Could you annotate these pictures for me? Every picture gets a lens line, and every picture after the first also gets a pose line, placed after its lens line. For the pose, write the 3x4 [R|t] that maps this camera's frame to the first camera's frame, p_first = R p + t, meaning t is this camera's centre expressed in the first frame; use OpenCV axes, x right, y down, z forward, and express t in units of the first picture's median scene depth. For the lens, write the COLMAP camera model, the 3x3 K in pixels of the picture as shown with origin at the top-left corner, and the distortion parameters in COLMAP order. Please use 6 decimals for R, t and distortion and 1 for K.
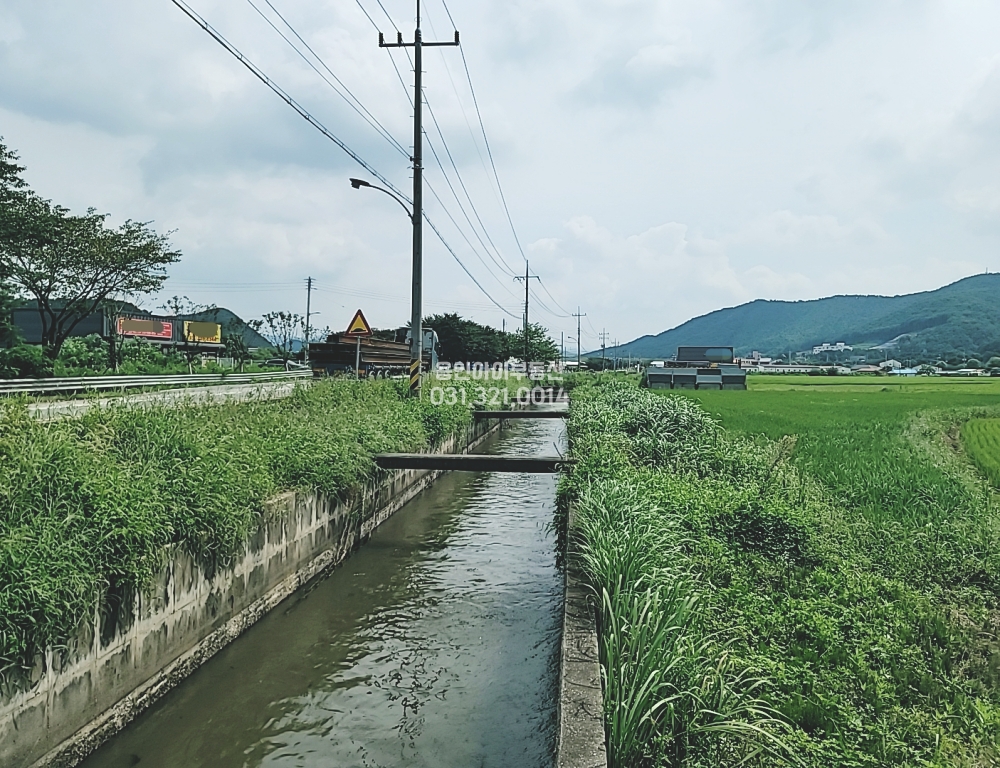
lens RADIAL K [[758.1, 0, 502.9], [0, 758.1, 378.4], [0, 0, 1]] dist [0.050480, -0.003106]
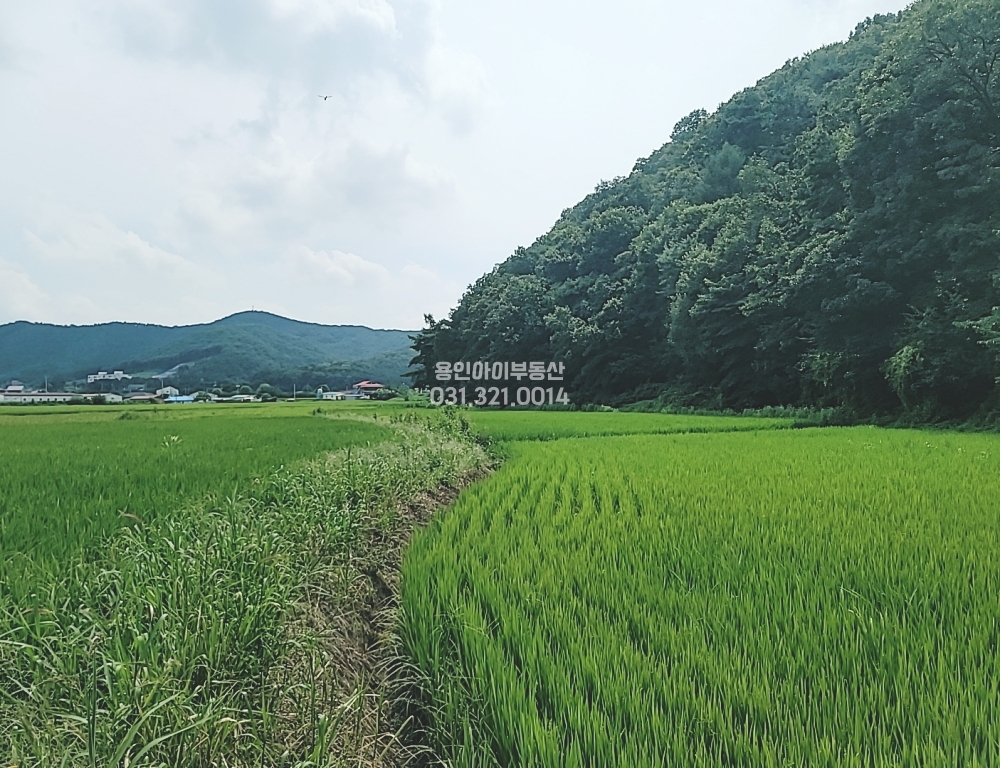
lens RADIAL K [[758.1, 0, 502.9], [0, 758.1, 385.9], [0, 0, 1]] dist [0.050480, -0.003106]
pose [[0.640719, -0.004689, 0.767761, 0.062984], [0.027965, 0.999460, -0.017233, 0.002706], [-0.767266, 0.032511, 0.640504, 0.110022]]
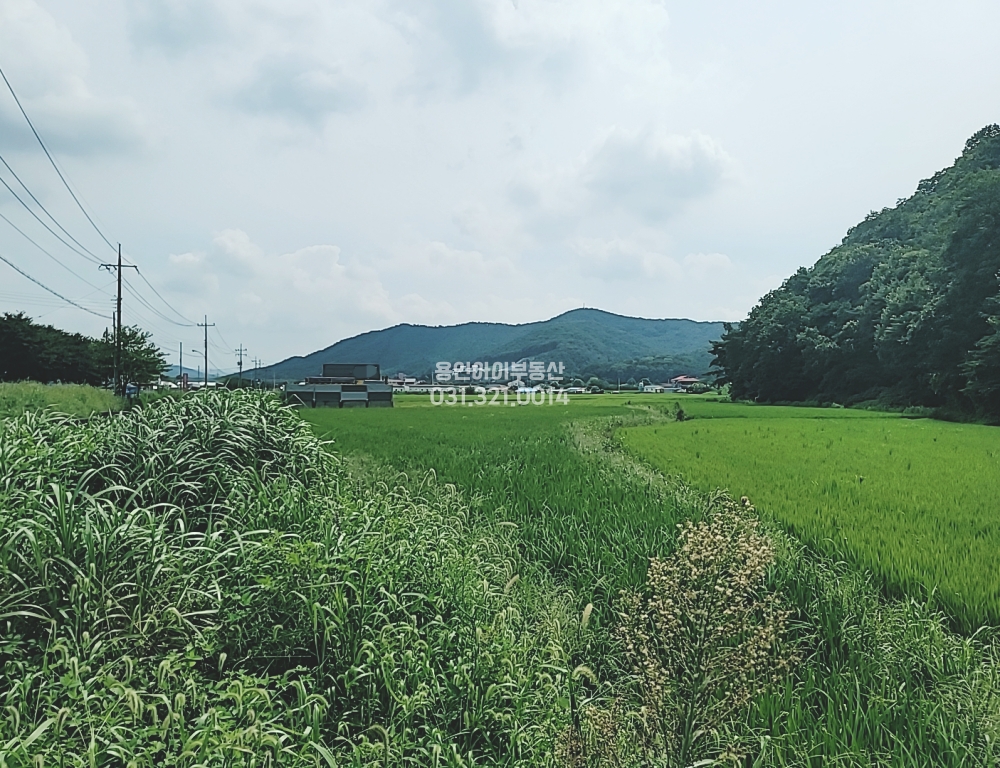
lens RADIAL K [[758.1, 0, 514.0], [0, 758.1, 372.8], [0, 0, 1]] dist [0.050480, -0.003106]
pose [[0.892727, 0.001344, 0.450596, 0.007911], [0.014917, 0.999359, -0.032536, 0.001548], [-0.450351, 0.035767, 0.892135, 0.024692]]
